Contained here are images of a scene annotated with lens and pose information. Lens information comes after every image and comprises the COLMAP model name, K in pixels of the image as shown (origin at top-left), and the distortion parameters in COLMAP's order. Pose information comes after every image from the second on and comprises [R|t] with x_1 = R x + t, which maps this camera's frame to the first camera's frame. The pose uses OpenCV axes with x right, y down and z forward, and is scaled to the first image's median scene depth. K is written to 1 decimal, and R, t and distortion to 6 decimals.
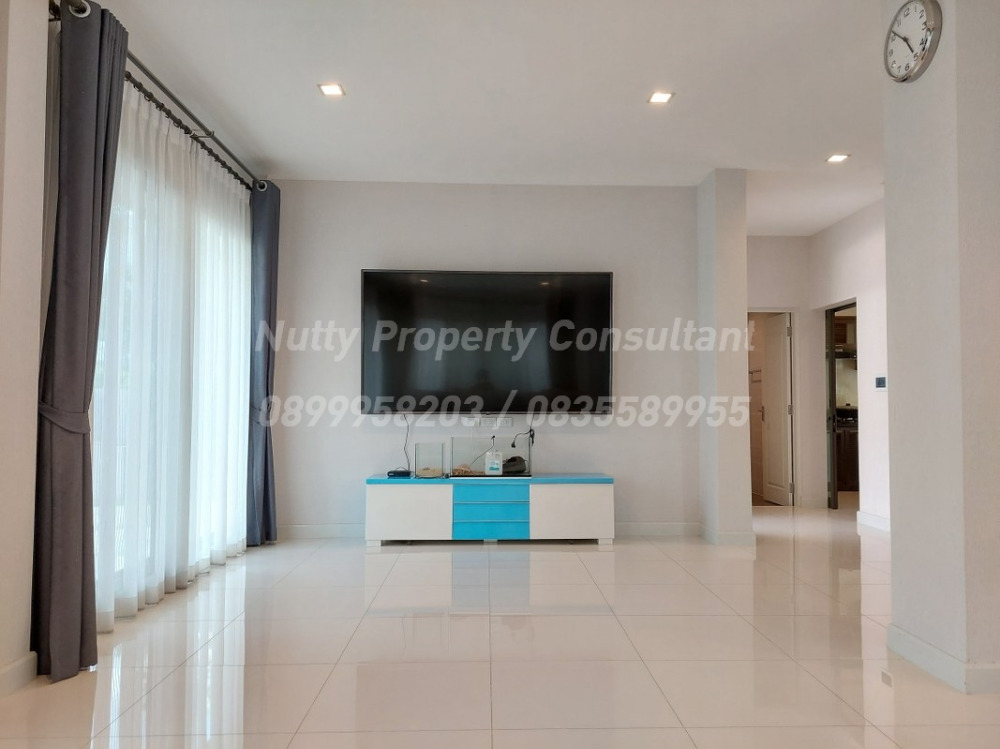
lens RADIAL K [[717.1, 0, 508.3], [0, 717.1, 378.7], [0, 0, 1]] dist [0.089091, -0.090249]
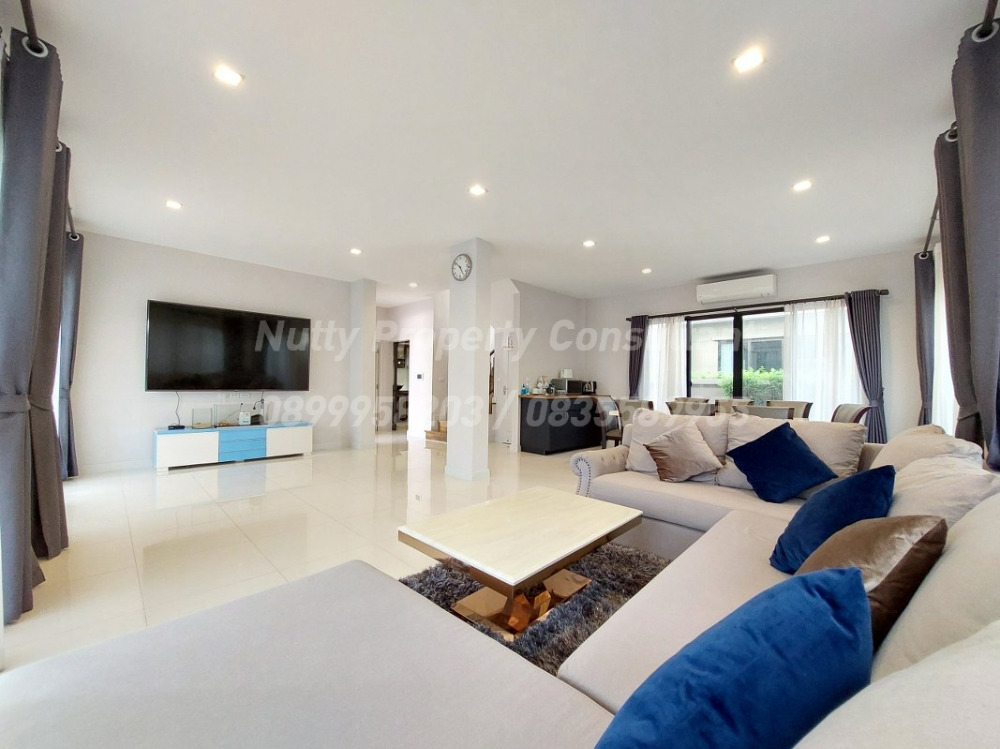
lens RADIAL K [[397.7, 0, 492.1], [0, 397.7, 381.4], [0, 0, 1]] dist [-0.024421, -0.000142]
pose [[0.736191, 0.011653, 0.676673, -0.233108], [-0.041003, 0.998783, 0.027409, -0.028158], [-0.675530, -0.047924, 0.735773, -0.151021]]
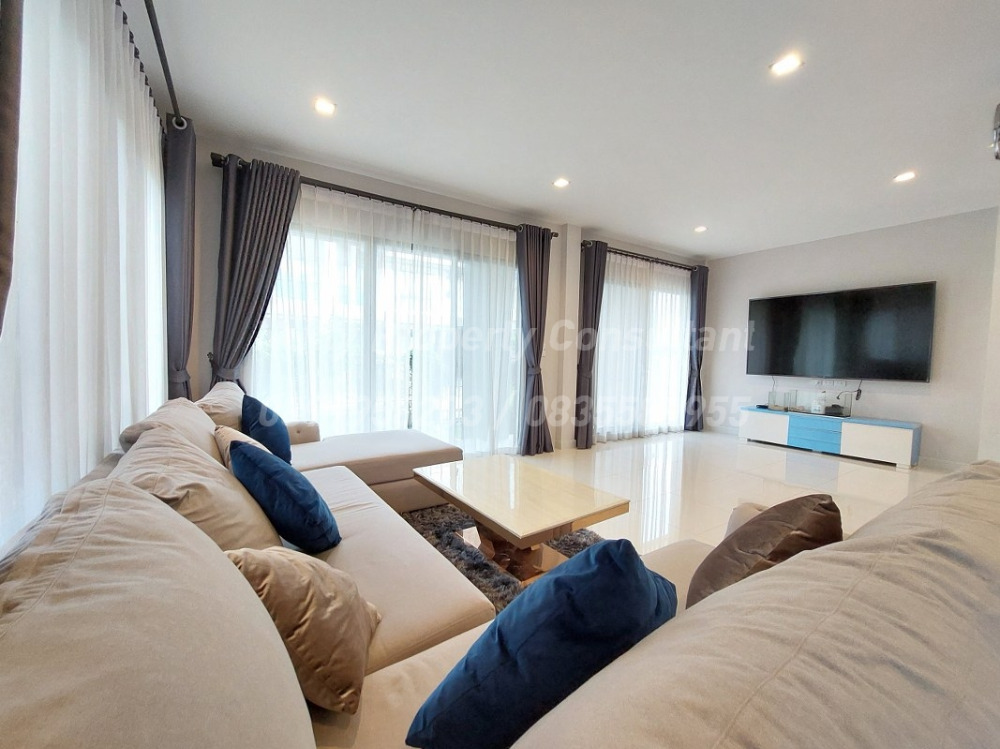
lens RADIAL K [[397.7, 0, 492.1], [0, 397.7, 381.4], [0, 0, 1]] dist [-0.024421, -0.000142]
pose [[0.495251, 0.061100, -0.866599, 0.396638], [0.020290, 0.996438, 0.081850, -0.035011], [0.868513, -0.058120, 0.492247, -0.132839]]
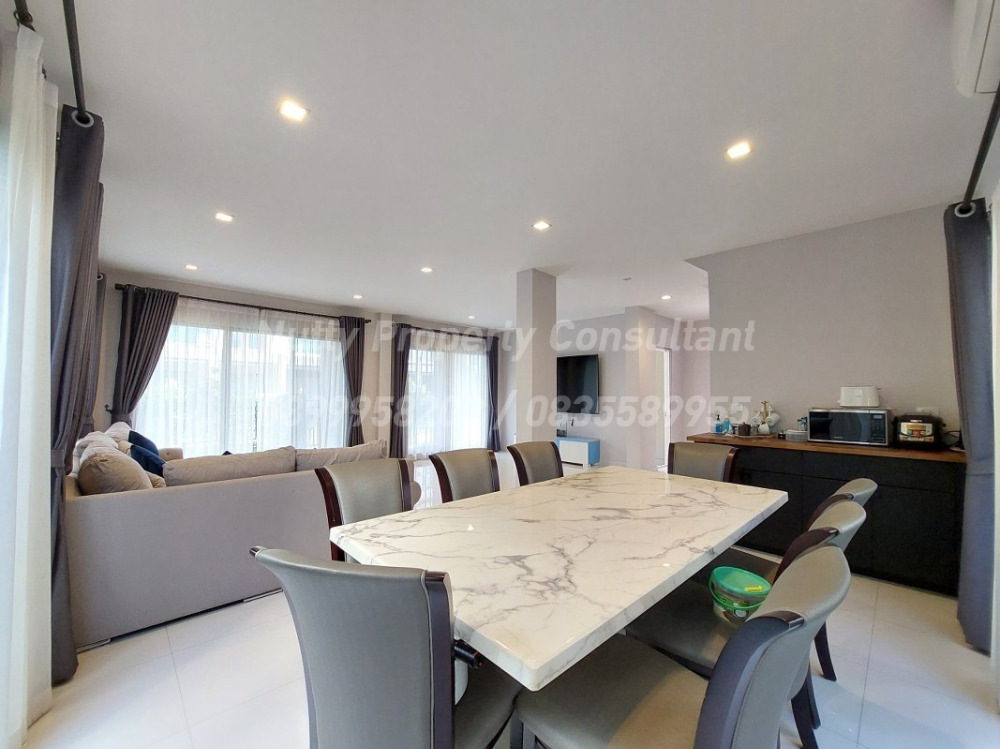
lens RADIAL K [[397.7, 0, 492.1], [0, 397.7, 381.4], [0, 0, 1]] dist [-0.024421, -0.000142]
pose [[0.654210, -0.025714, -0.755875, 0.940106], [0.028801, 0.999544, -0.009077, -0.057451], [0.755764, -0.015832, 0.654653, -0.120289]]
